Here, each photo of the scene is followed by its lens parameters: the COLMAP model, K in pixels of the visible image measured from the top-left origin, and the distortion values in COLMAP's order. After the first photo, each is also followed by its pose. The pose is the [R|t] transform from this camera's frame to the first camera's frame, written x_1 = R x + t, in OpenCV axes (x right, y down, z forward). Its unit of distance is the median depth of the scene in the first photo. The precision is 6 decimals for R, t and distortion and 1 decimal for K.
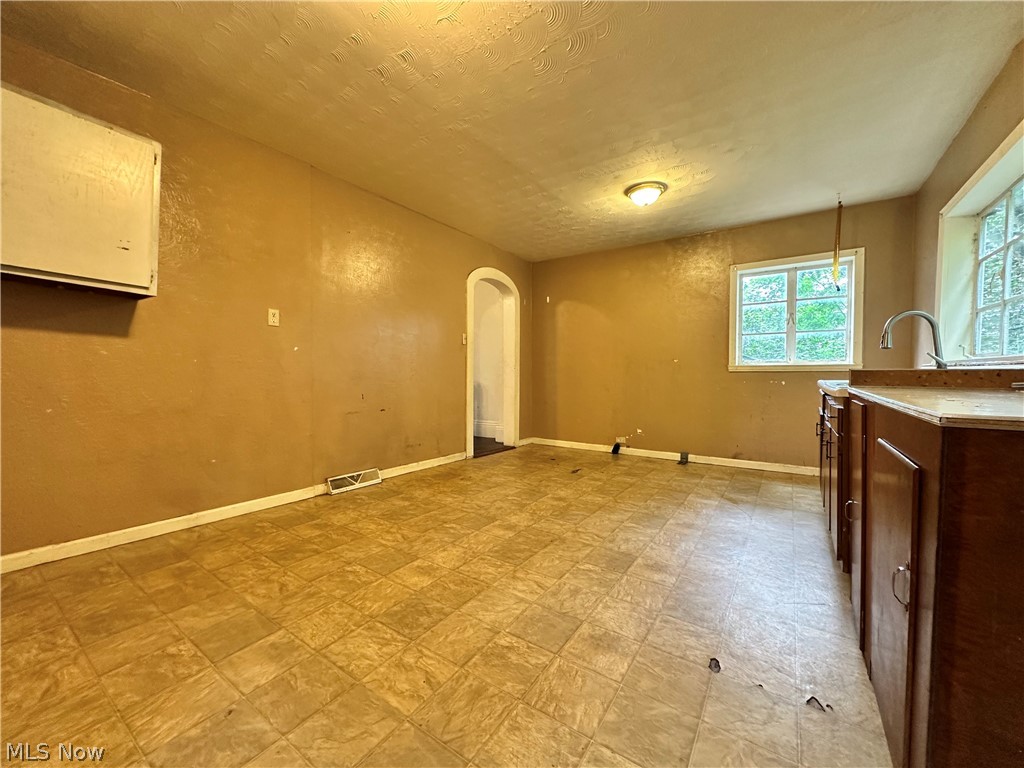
lens RADIAL K [[410.3, 0, 507.8], [0, 410.3, 376.1], [0, 0, 1]] dist [-0.004369, 0.000640]
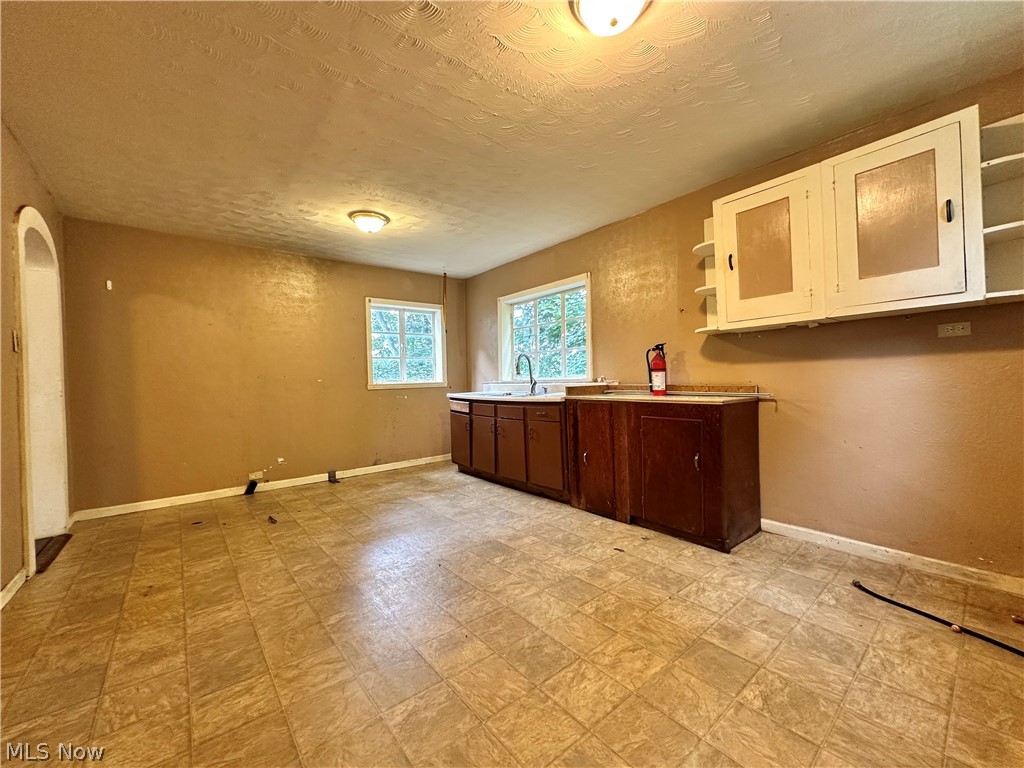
lens RADIAL K [[410.3, 0, 516.2], [0, 410.3, 382.7], [0, 0, 1]] dist [-0.004369, 0.000640]
pose [[0.265223, -0.014186, 0.964083, -0.779952], [0.035402, 0.999361, 0.004966, -0.039315], [-0.963537, 0.032814, 0.265556, 0.526893]]
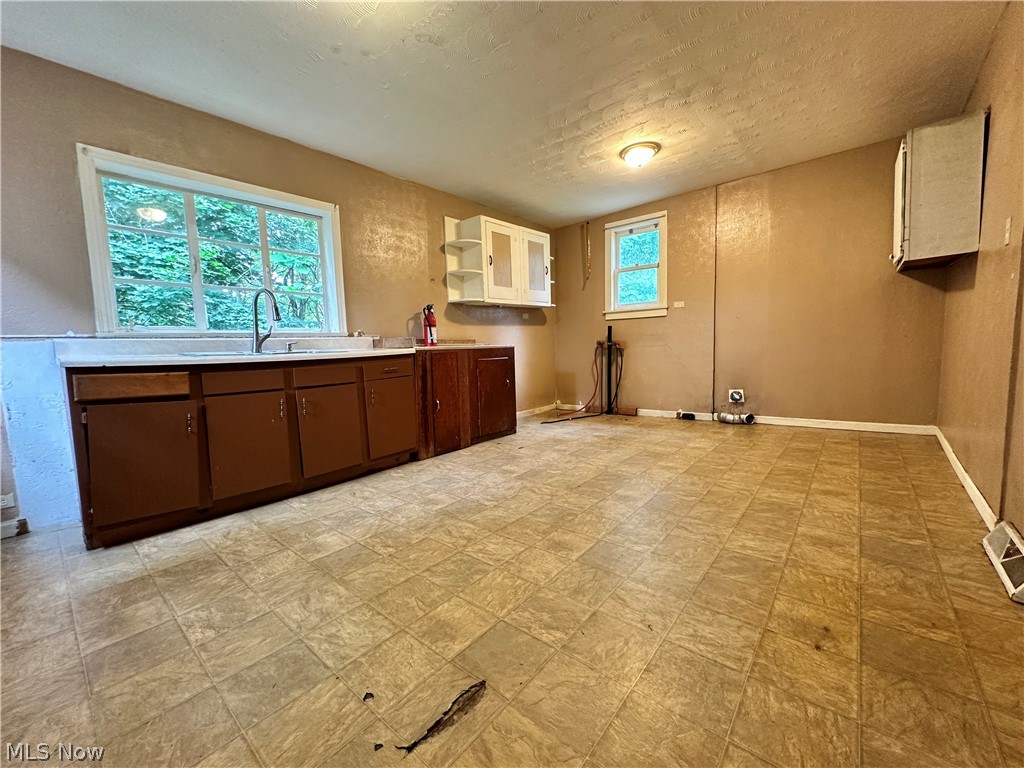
lens RADIAL K [[410.3, 0, 512.3], [0, 410.3, 381.6], [0, 0, 1]] dist [-0.004369, 0.000640]
pose [[-0.995238, 0.020662, 0.095264, 0.170620], [0.030641, 0.994052, 0.104504, 0.000877], [-0.092538, 0.106926, -0.989951, 2.028056]]
